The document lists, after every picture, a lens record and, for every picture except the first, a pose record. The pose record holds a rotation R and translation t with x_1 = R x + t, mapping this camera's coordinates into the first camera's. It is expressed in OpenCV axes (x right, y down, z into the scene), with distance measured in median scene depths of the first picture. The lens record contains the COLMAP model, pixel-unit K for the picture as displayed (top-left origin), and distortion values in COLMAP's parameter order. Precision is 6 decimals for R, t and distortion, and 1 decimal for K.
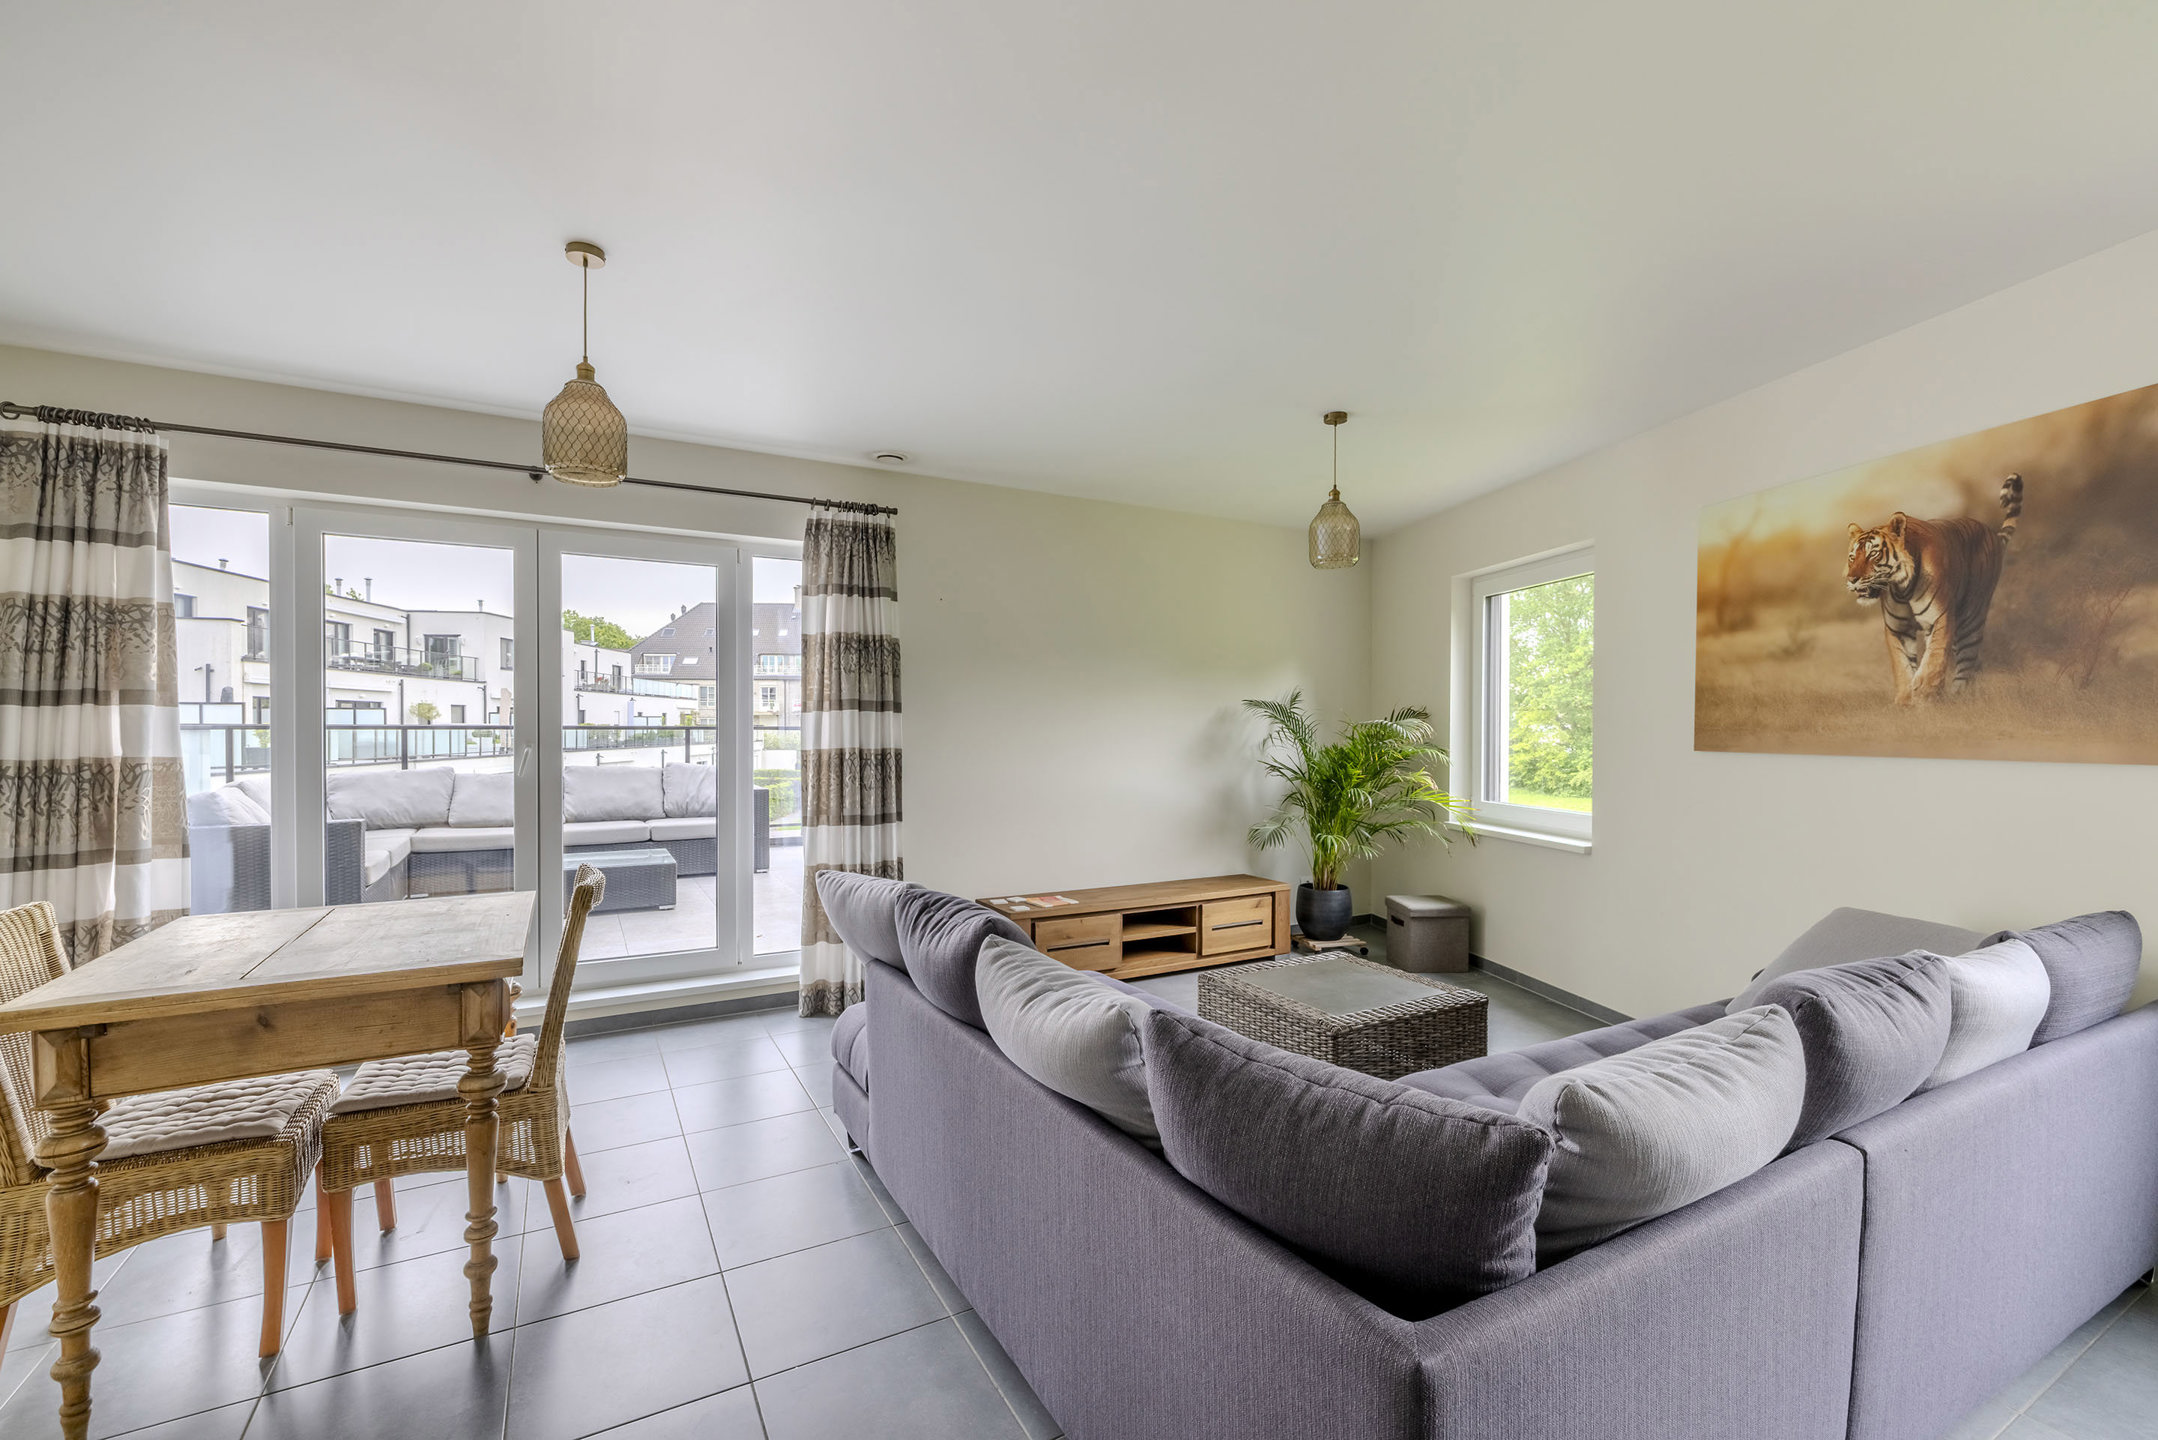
lens RADIAL K [[907.4, 0, 1075.8], [0, 907.4, 736.9], [0, 0, 1]] dist [0.001848, 0.000186]
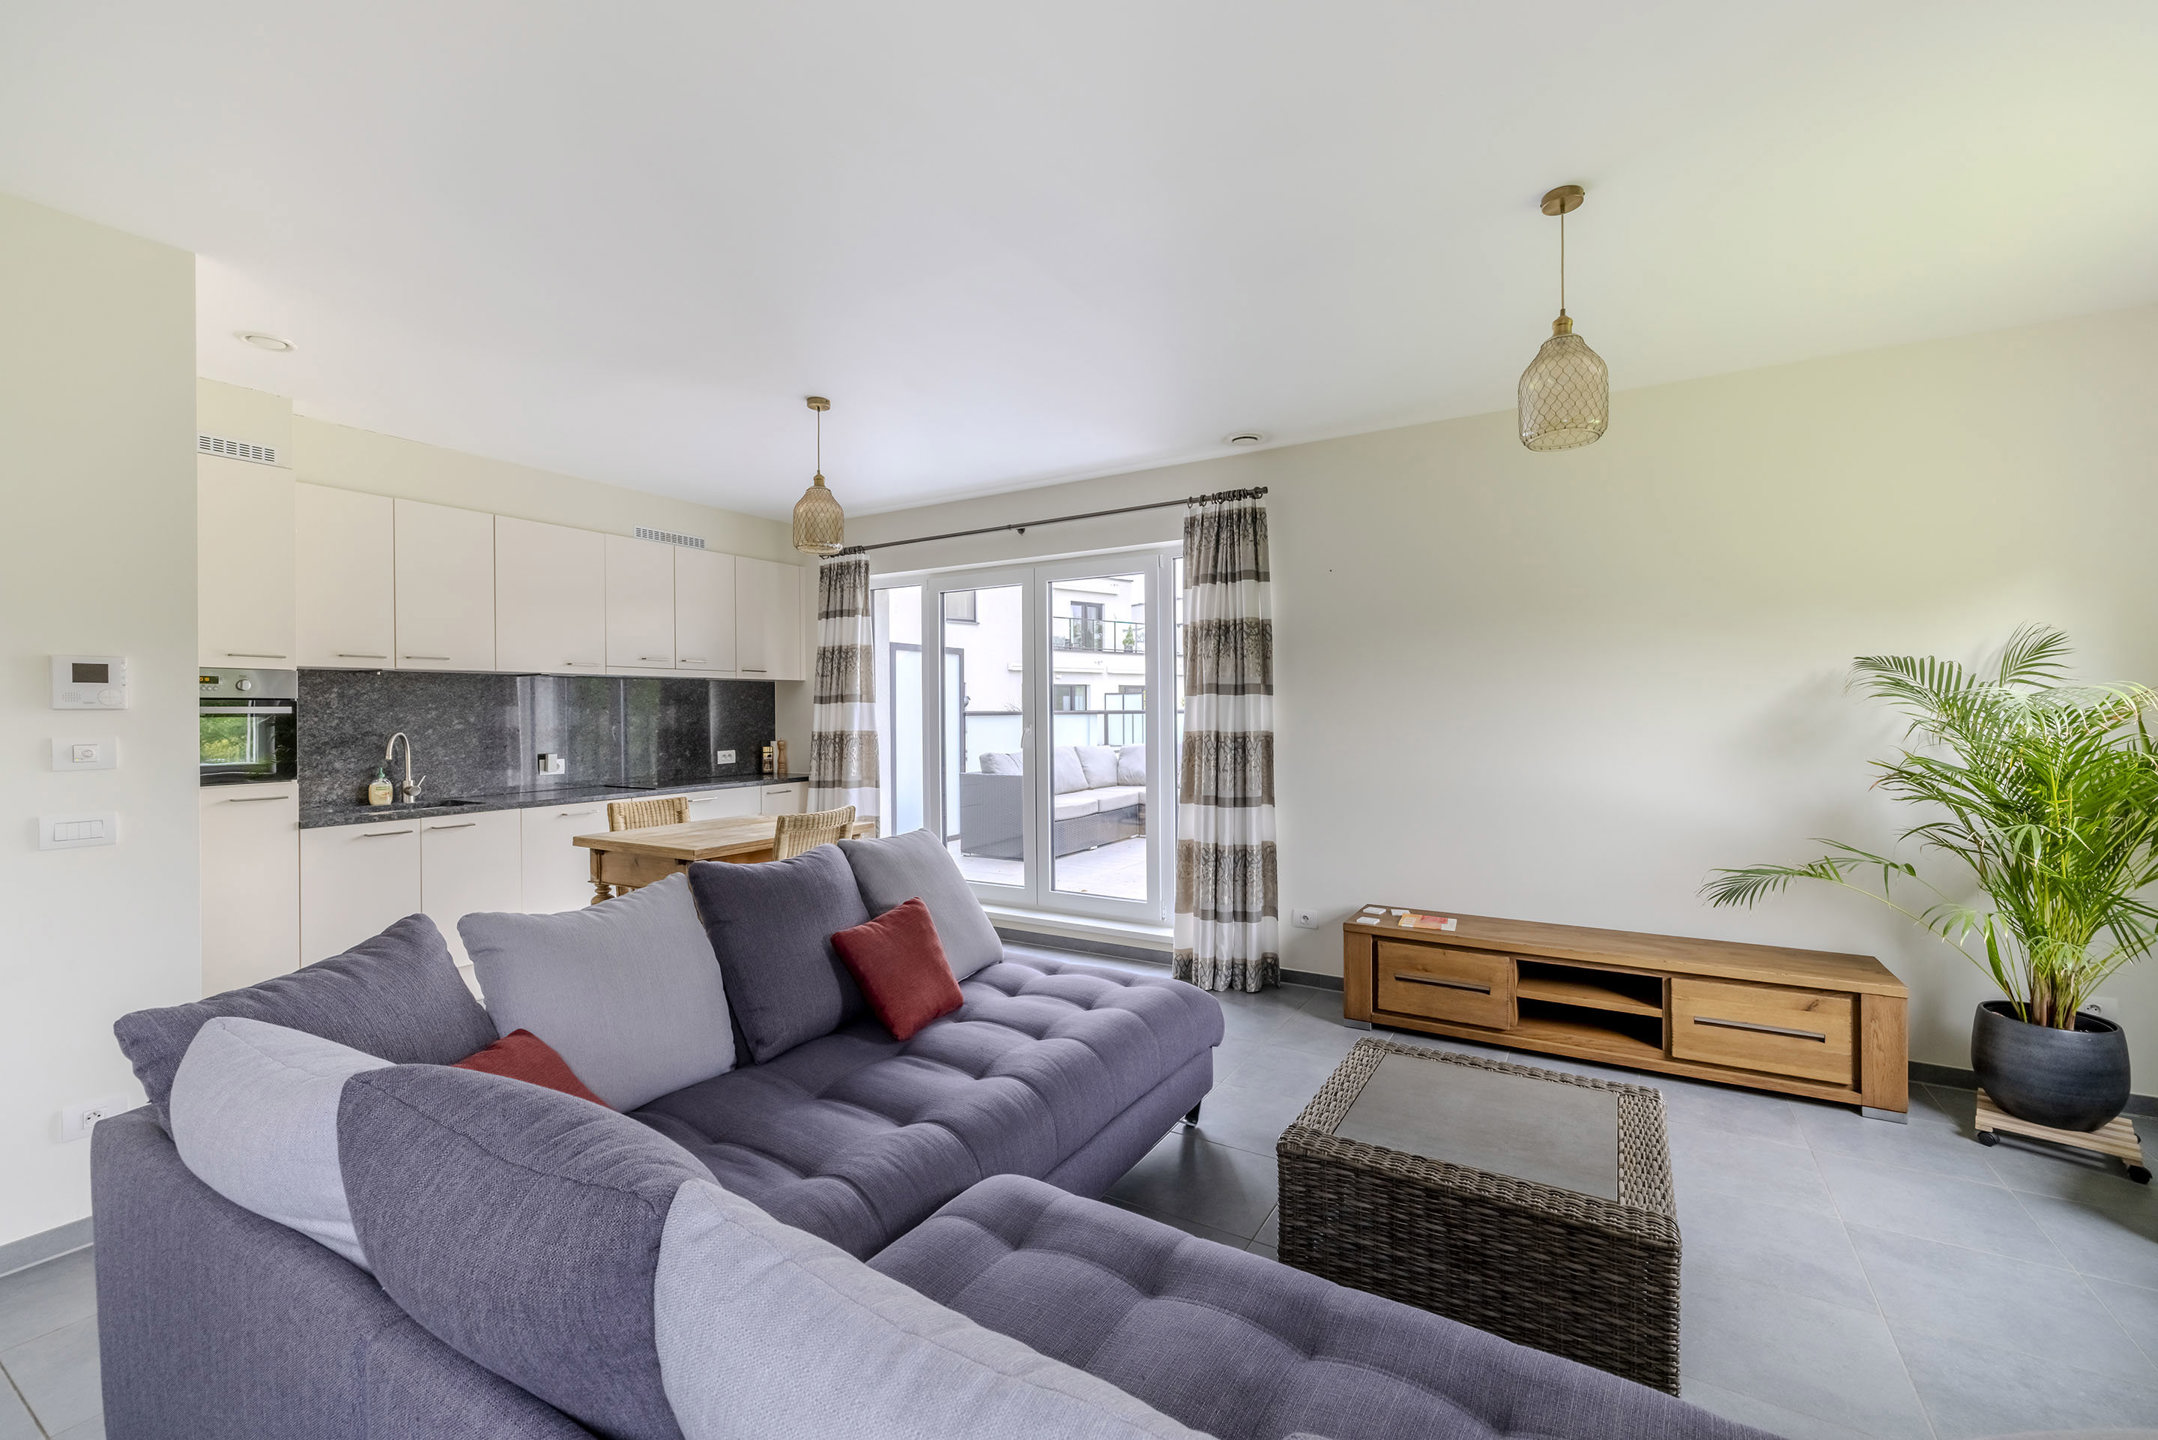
lens RADIAL K [[889.8, 0, 1084.8], [0, 889.8, 717.0], [0, 0, 1]] dist [-0.000912, 0.000047]
pose [[0.502116, -0.001062, -0.864799, 0.561489], [0.000719, 0.999999, -0.000810, -0.002921], [0.864800, -0.000215, 0.502117, 0.368735]]
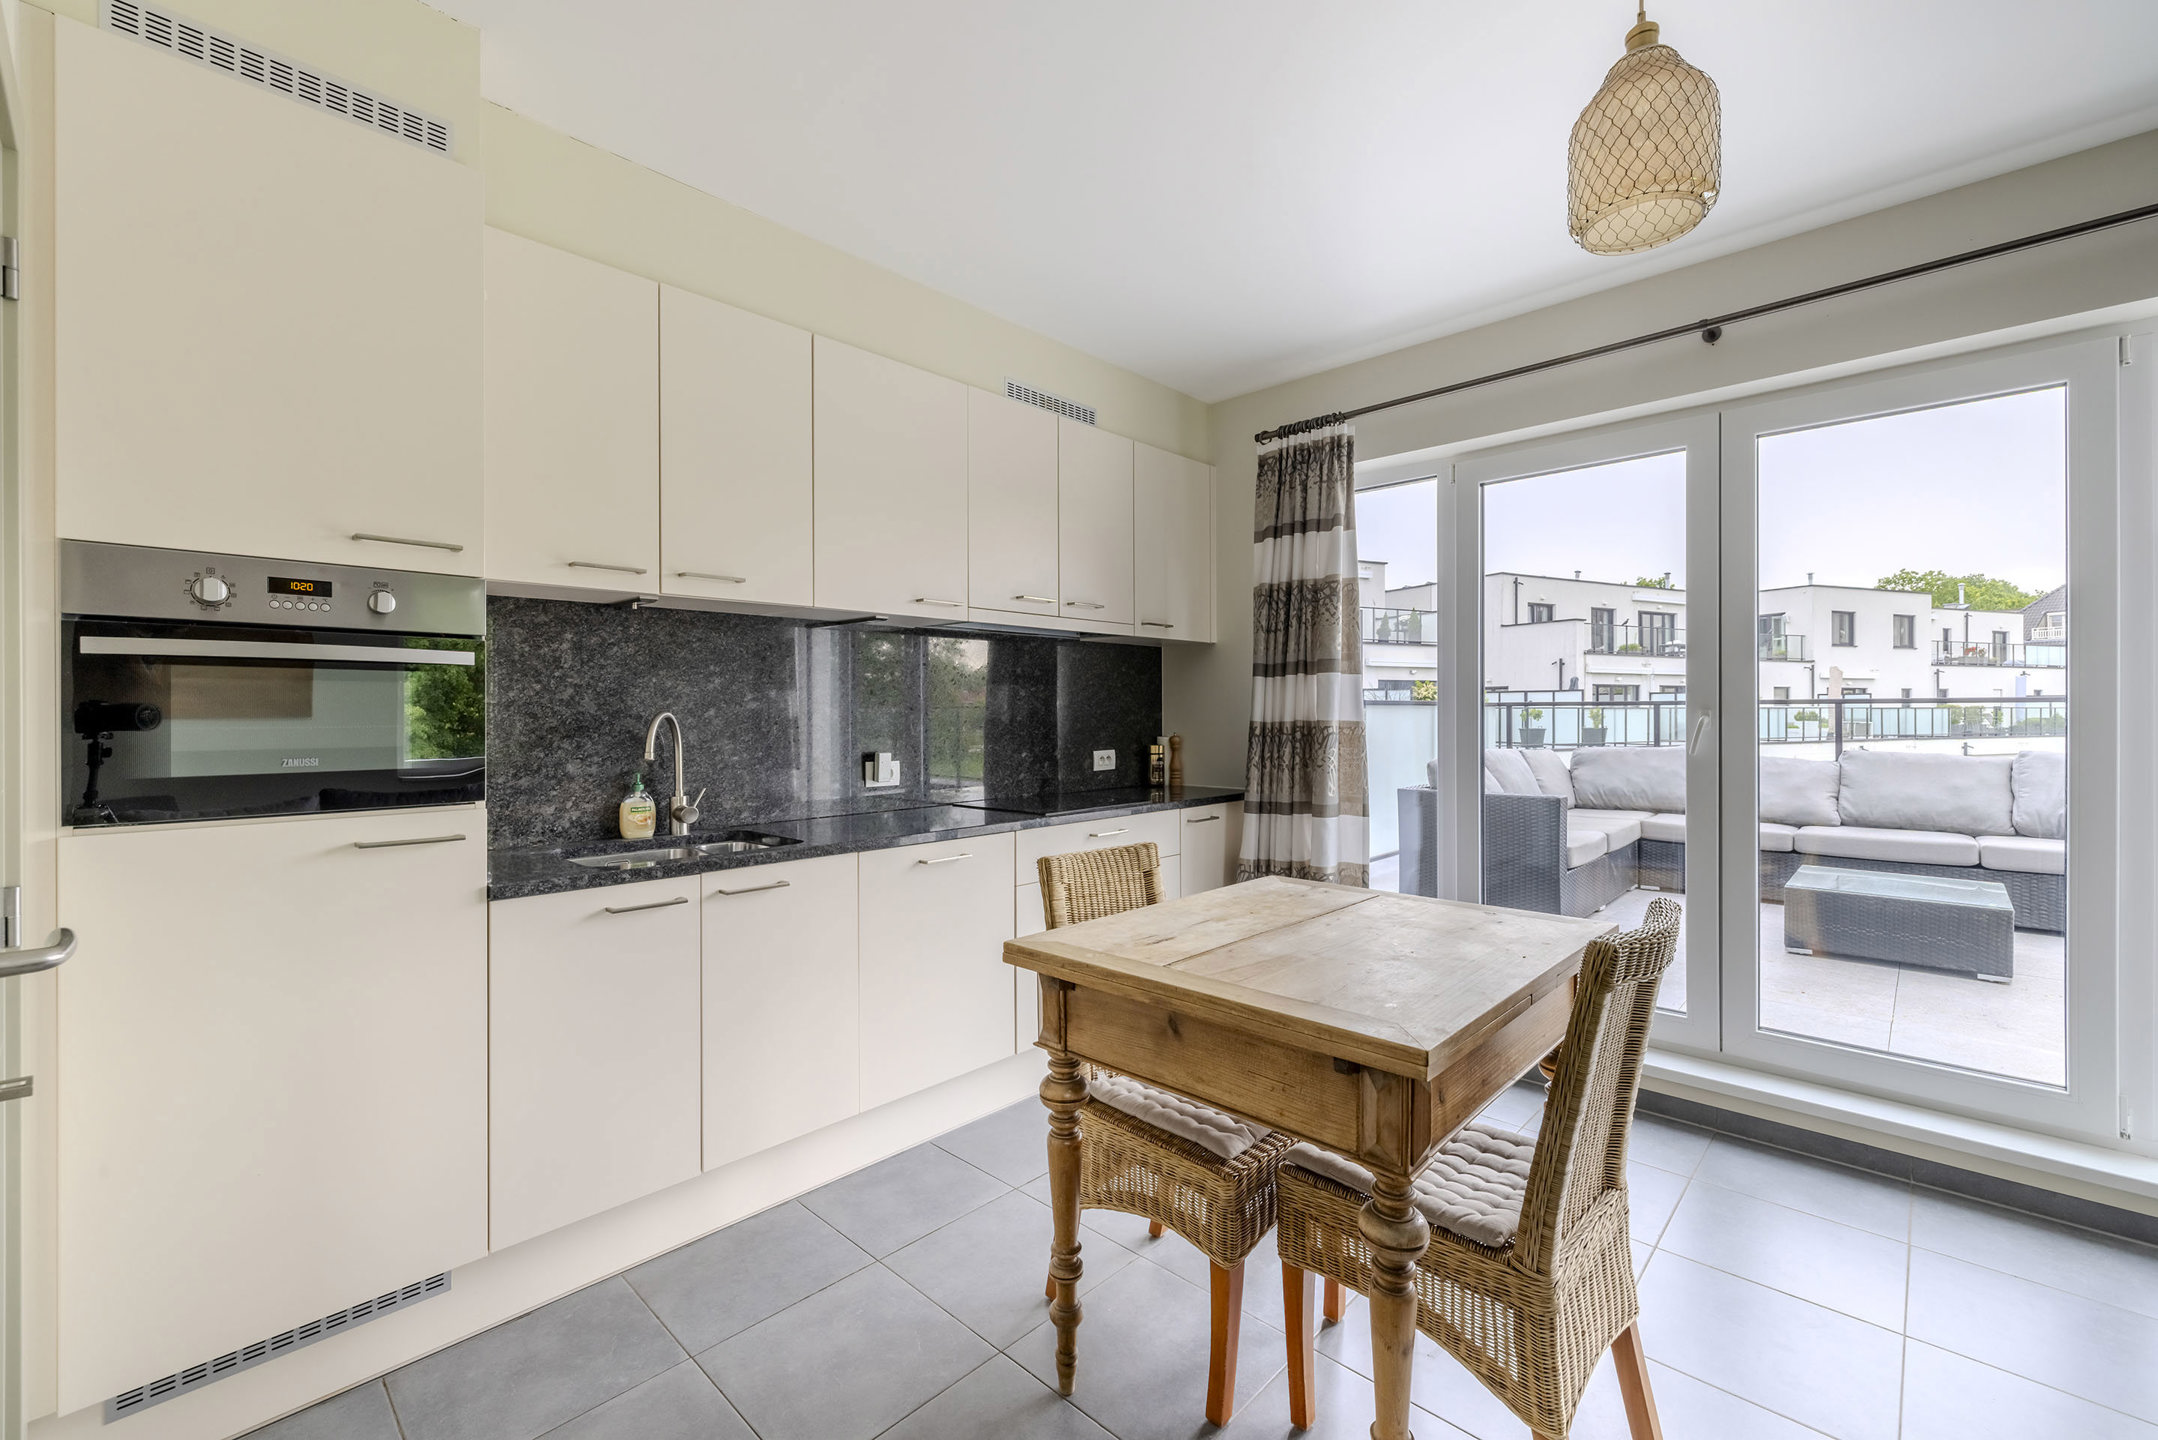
lens RADIAL K [[896.0, 0, 1079.0], [0, 896.0, 720.0], [0, 0, 1]] dist [-0.001330, 0.000120]
pose [[0.296058, 0.004244, -0.955160, -0.062956], [-0.005777, 0.999980, 0.002653, 0.014965], [0.955152, 0.004732, 0.296077, 0.287098]]
